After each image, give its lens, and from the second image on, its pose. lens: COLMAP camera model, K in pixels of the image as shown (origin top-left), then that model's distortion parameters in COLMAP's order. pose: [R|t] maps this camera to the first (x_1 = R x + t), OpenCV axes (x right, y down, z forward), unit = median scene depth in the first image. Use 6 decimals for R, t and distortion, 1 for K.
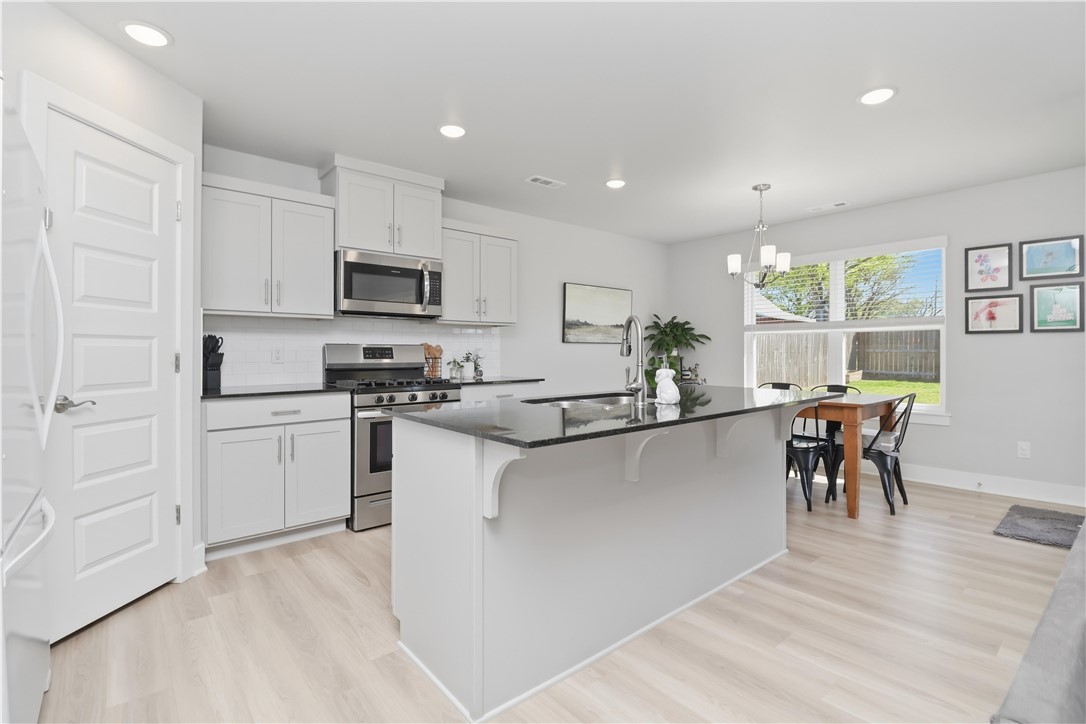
lens RADIAL K [[503.5, 0, 543.0], [0, 503.5, 362.0], [0, 0, 1]] dist [-0.000082, -0.013649]
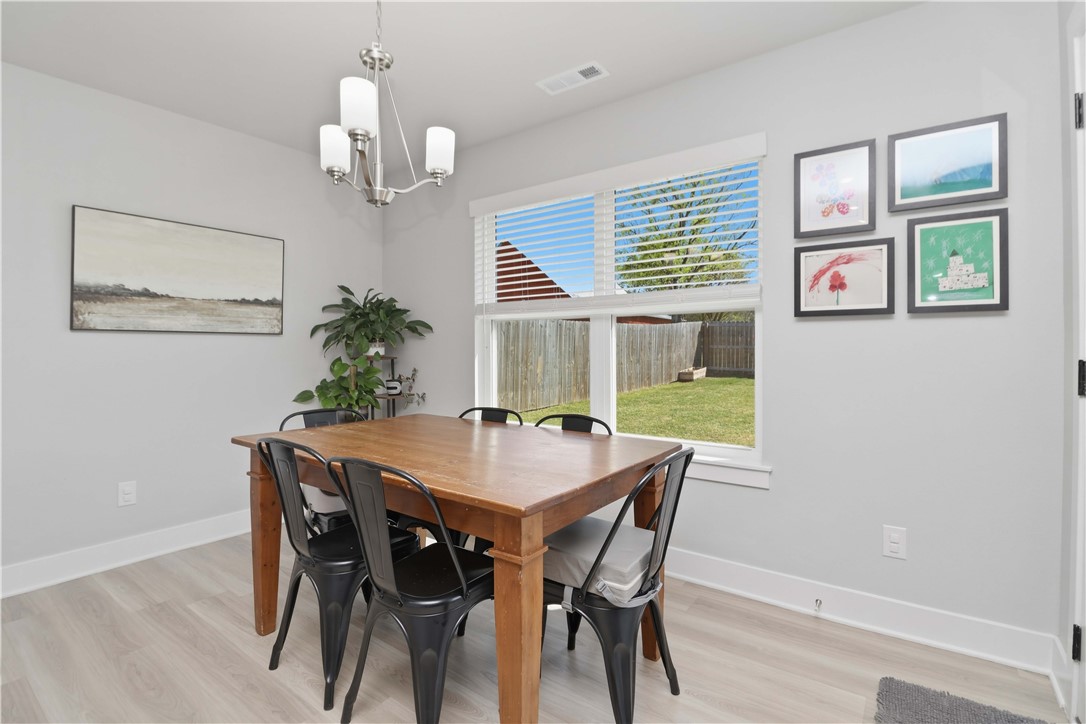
lens RADIAL K [[503.5, 0, 543.0], [0, 503.5, 362.0], [0, 0, 1]] dist [-0.000082, -0.013649]
pose [[0.973645, -0.004595, 0.228022, 0.464283], [0.002666, 0.999958, 0.008768, -0.013618], [-0.228052, -0.007929, 0.973617, 0.542971]]
